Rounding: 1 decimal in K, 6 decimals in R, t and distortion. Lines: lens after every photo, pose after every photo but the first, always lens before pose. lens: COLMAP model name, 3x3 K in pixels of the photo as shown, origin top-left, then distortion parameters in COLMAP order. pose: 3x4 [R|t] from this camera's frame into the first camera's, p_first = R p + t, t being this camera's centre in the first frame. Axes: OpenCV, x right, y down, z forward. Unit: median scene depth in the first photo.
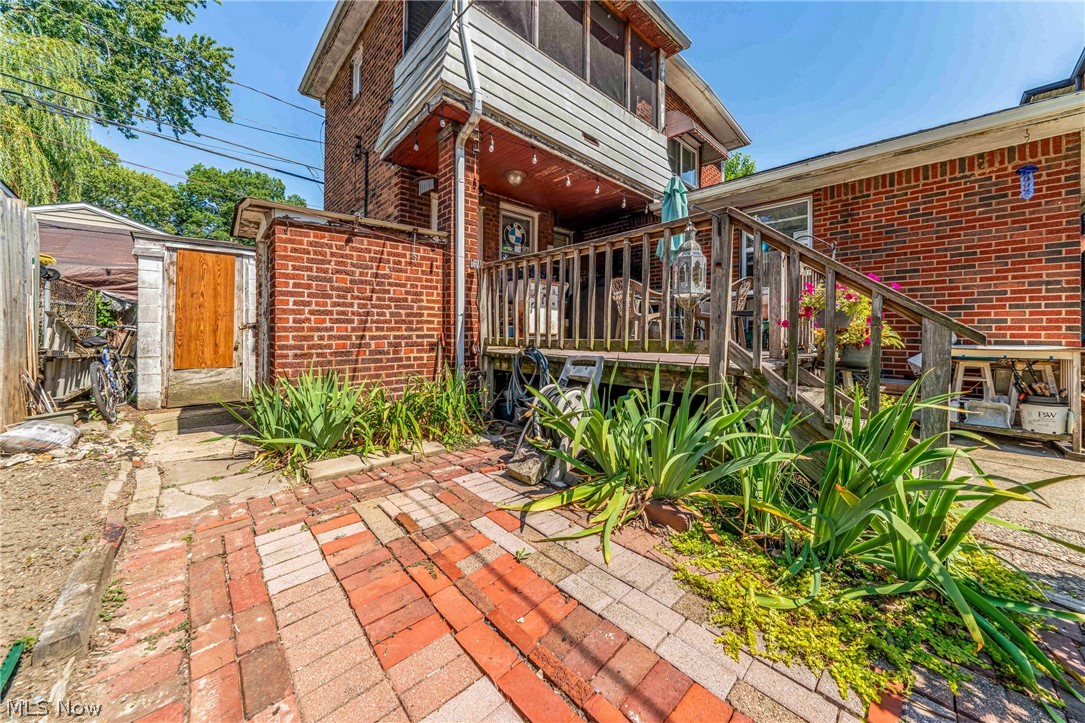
lens RADIAL K [[372.2, 0, 543.9], [0, 372.2, 344.5], [0, 0, 1]] dist [-0.000777, -0.000012]
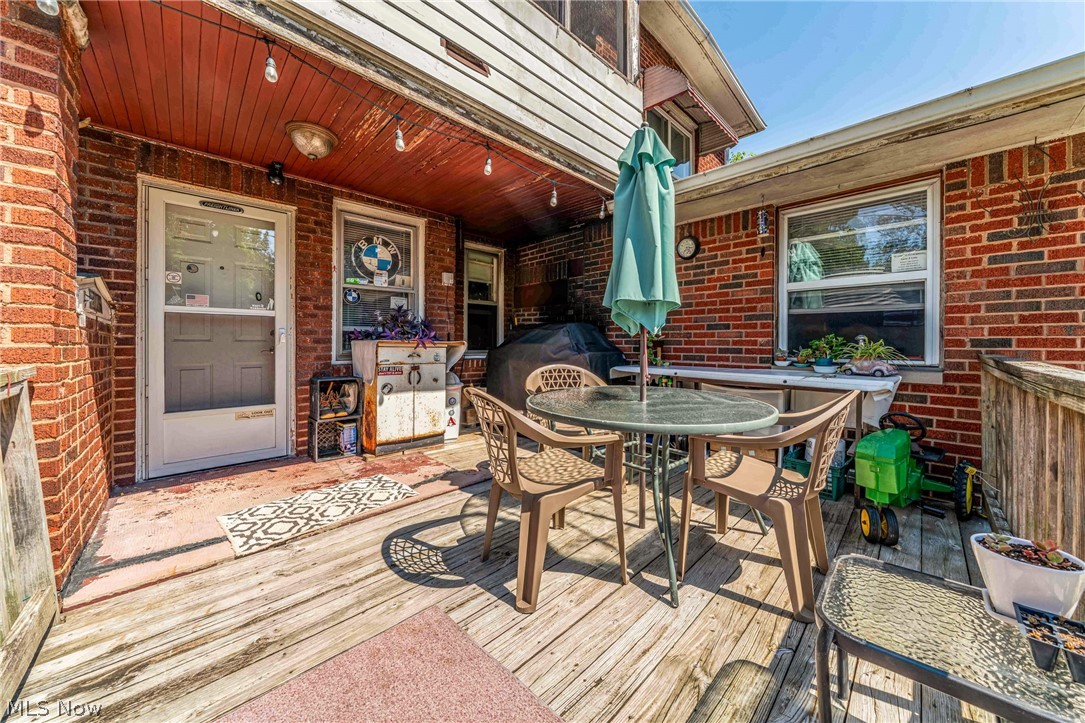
lens RADIAL K [[368.0, 0, 533.3], [0, 368.0, 351.4], [0, 0, 1]] dist [-0.002966, 0.000033]
pose [[0.999891, 0.003506, -0.014315, 0.199577], [-0.003681, 0.999918, -0.012260, -0.162054], [0.014271, 0.012312, 0.999822, 0.499015]]
